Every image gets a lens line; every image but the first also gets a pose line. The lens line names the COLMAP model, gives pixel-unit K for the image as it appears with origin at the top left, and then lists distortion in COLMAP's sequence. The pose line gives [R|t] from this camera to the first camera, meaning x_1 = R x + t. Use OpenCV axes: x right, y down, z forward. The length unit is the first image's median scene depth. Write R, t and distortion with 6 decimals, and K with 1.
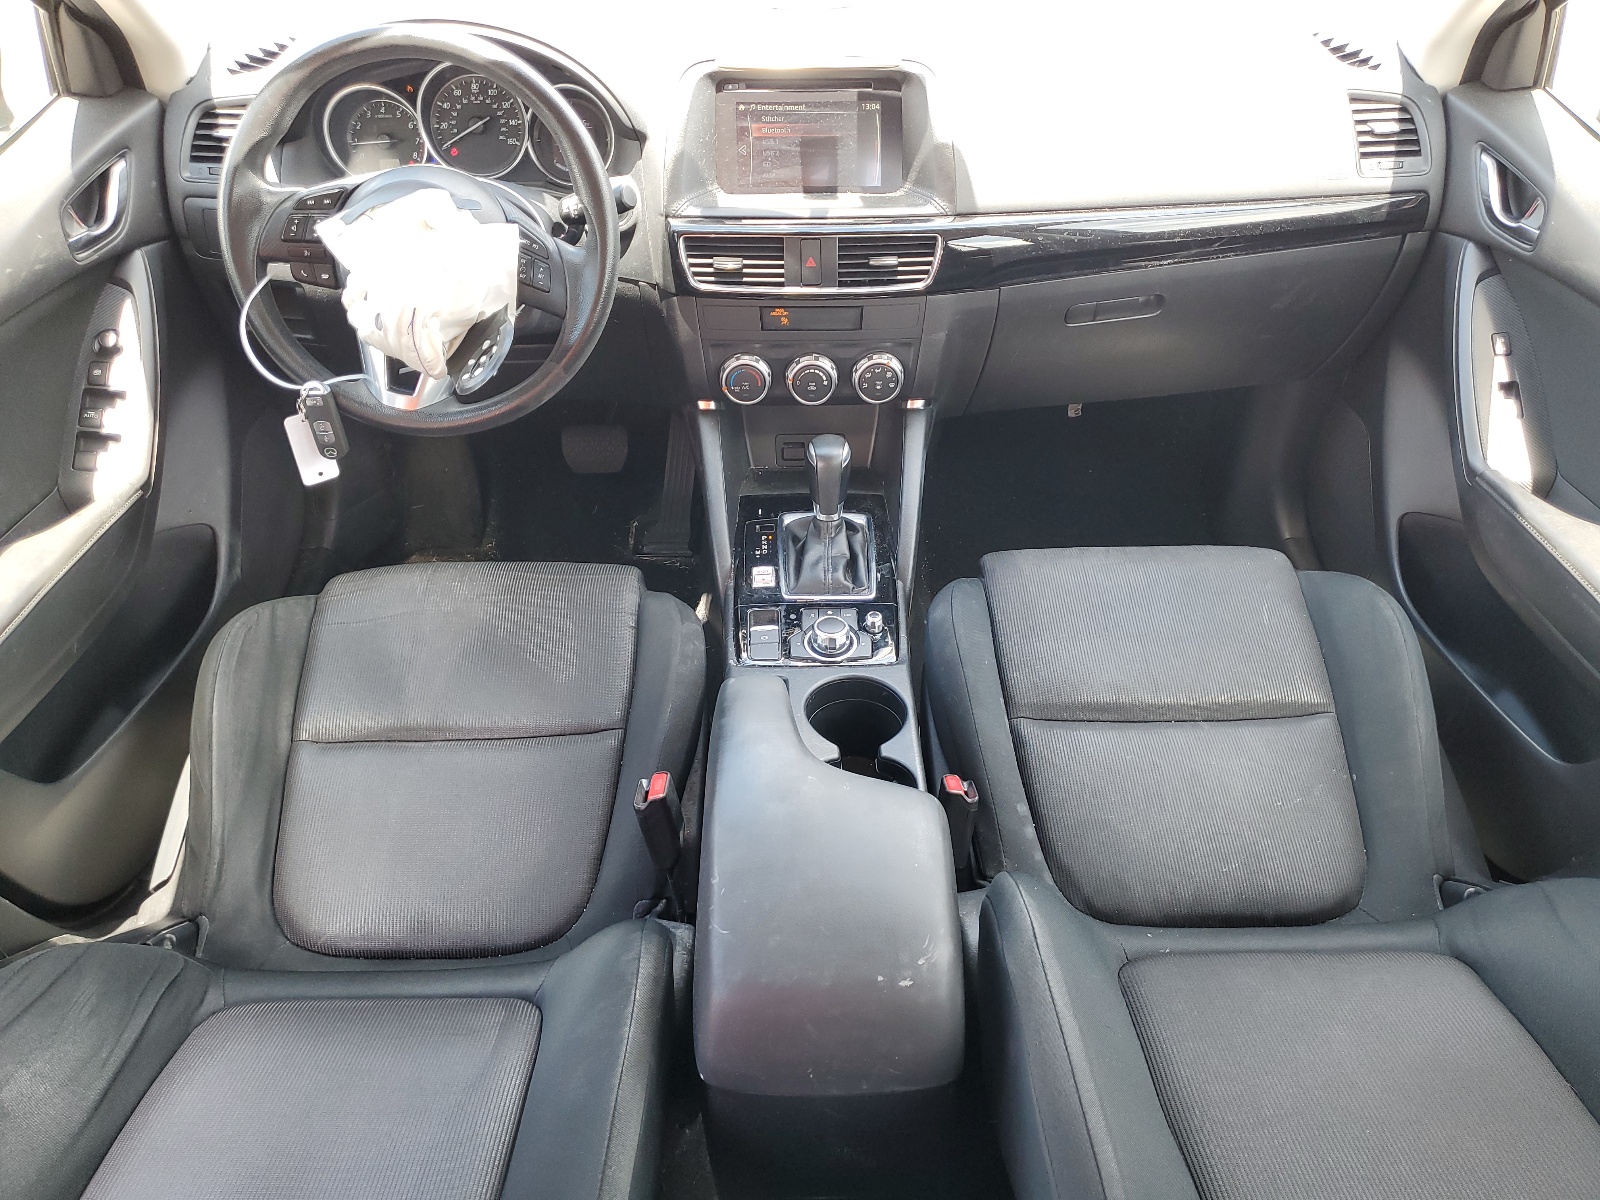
lens RADIAL K [[1206.5, 0, 797.1], [0, 1206.5, 602.5], [0, 0, 1]] dist [0.006067, 0.000533]
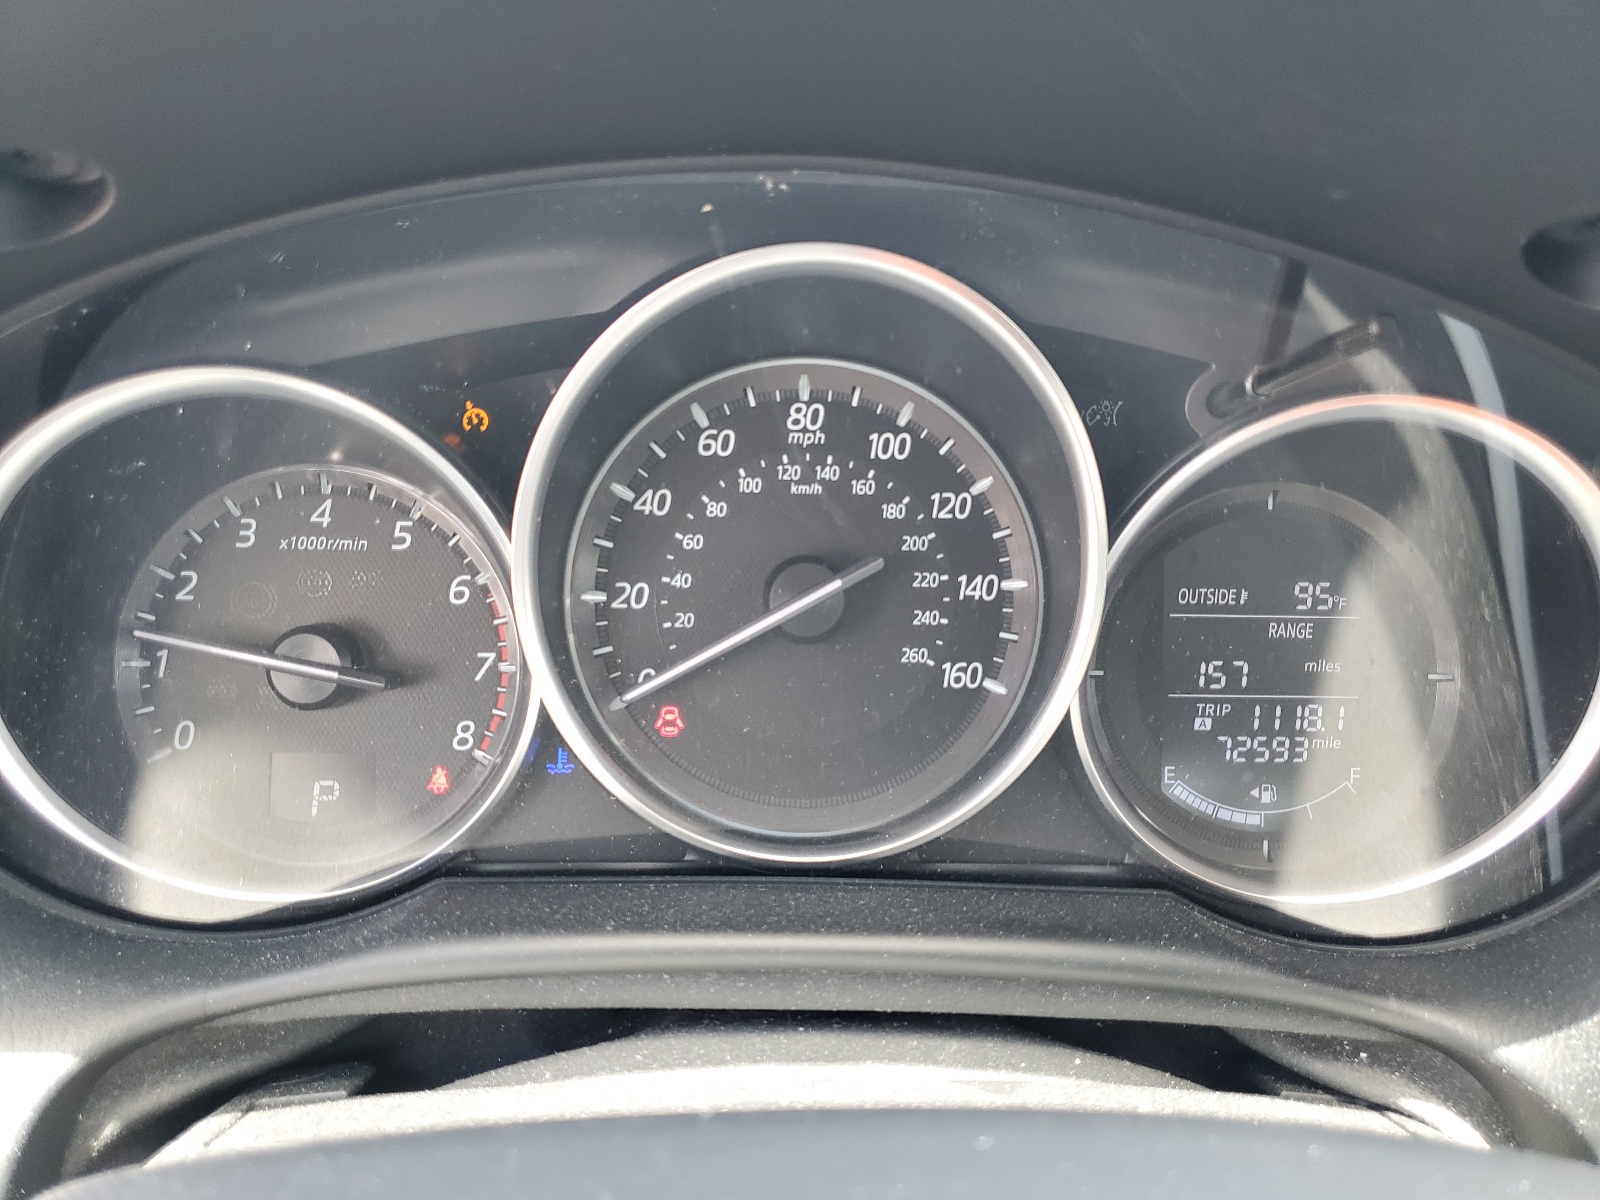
lens RADIAL K [[1206.5, 0, 802.4], [0, 1206.5, 599.1], [0, 0, 1]] dist [0.006067, 0.000533]
pose [[0.998633, 0.019602, 0.048453, -0.275240], [-0.001952, 0.940355, -0.340190, -0.328820], [-0.052231, 0.339630, 0.939108, 0.817846]]
